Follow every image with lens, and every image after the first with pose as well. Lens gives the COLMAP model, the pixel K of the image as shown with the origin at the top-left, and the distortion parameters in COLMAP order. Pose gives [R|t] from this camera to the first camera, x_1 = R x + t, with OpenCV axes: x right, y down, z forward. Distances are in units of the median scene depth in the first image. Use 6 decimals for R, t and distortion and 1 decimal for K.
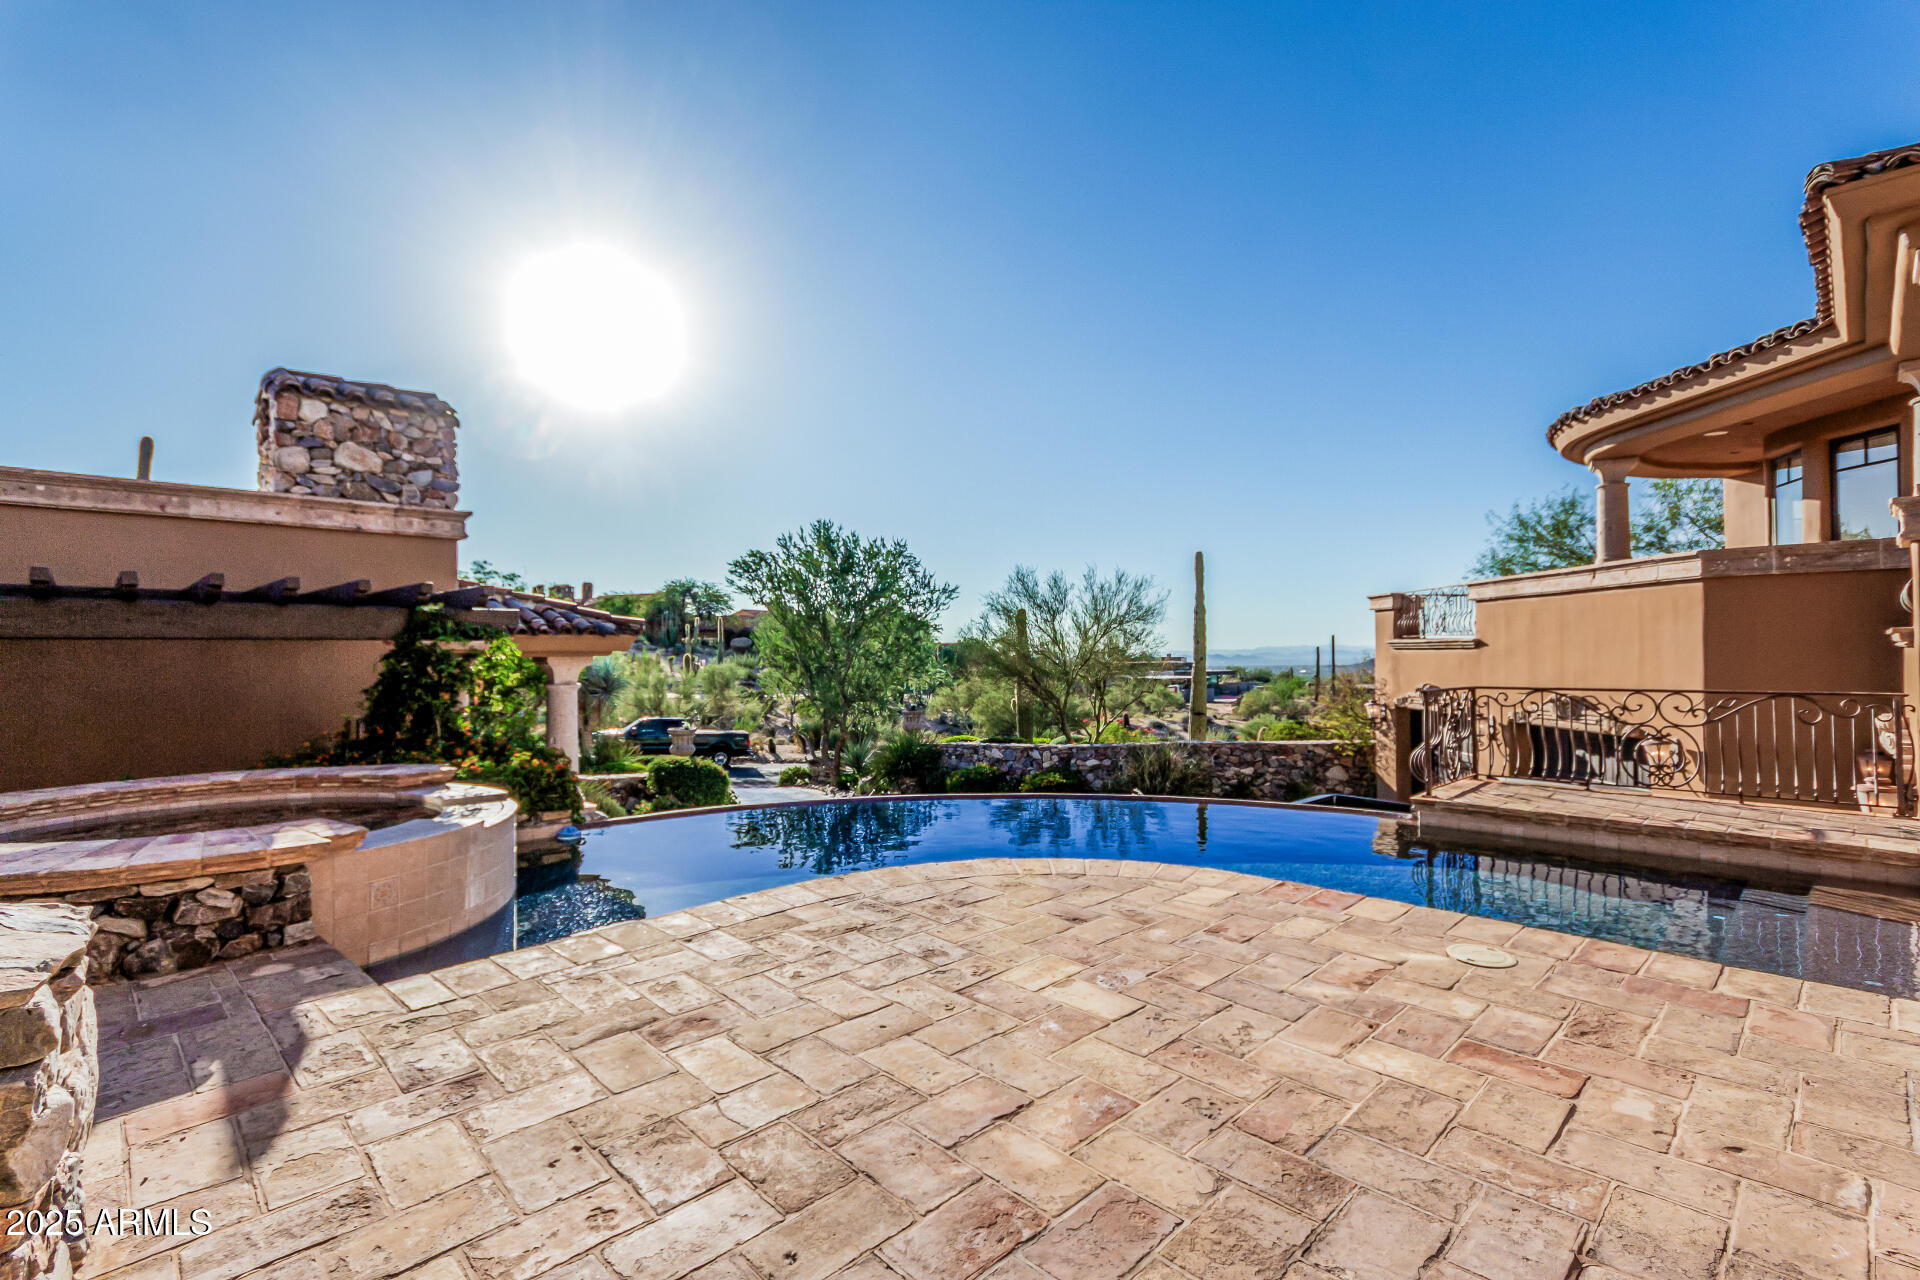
lens RADIAL K [[893.9, 0, 959.3], [0, 893.9, 643.5], [0, 0, 1]] dist [0.003305, -0.000337]
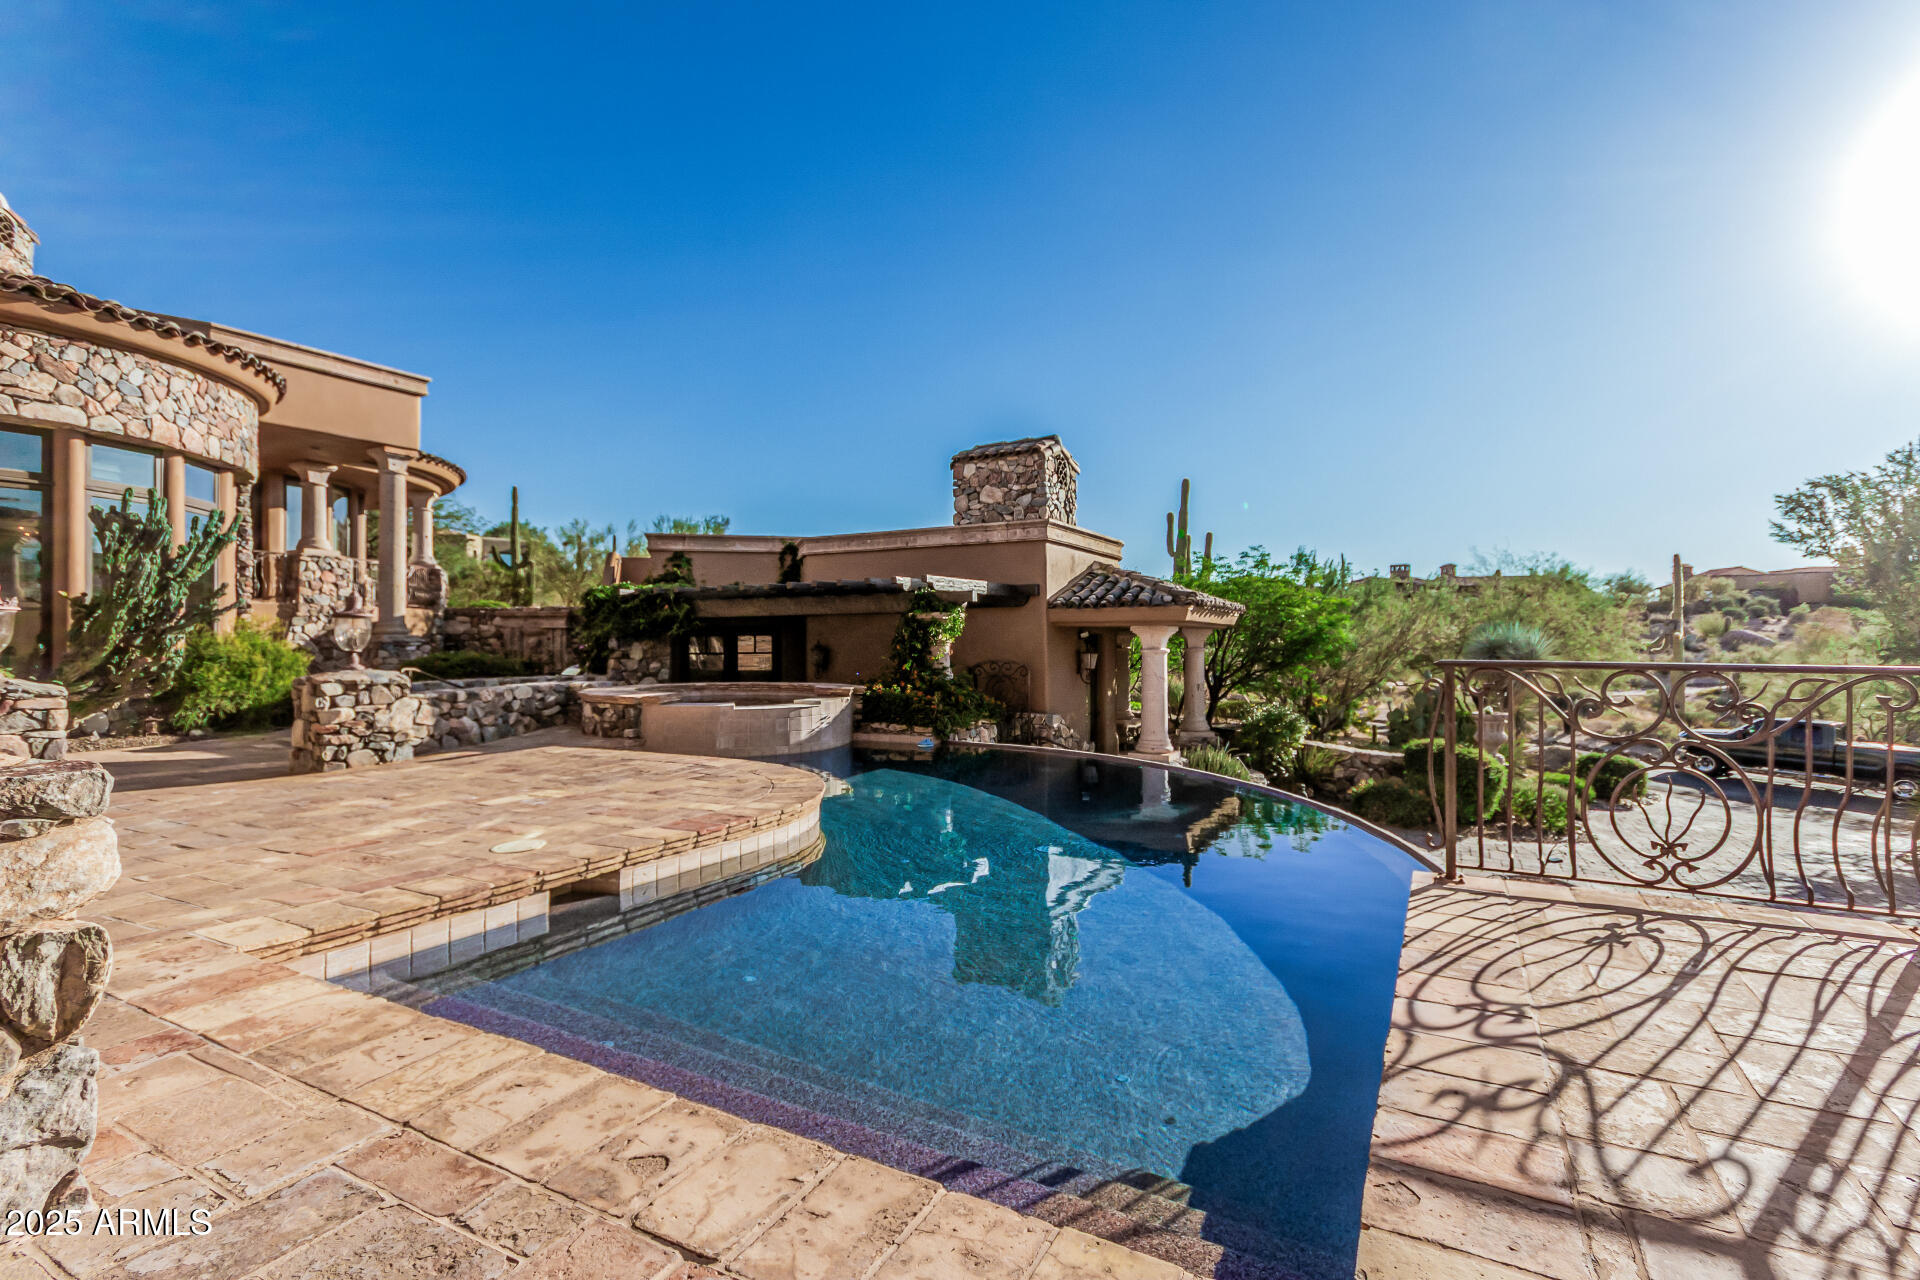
lens RADIAL K [[893.9, 0, 956.4], [0, 893.9, 637.9], [0, 0, 1]] dist [0.003305, -0.000337]
pose [[0.283711, 0.002097, -0.958907, 0.755574], [0.010977, 0.999925, 0.005434, 0.026232], [0.958847, -0.012067, 0.283667, 0.504611]]
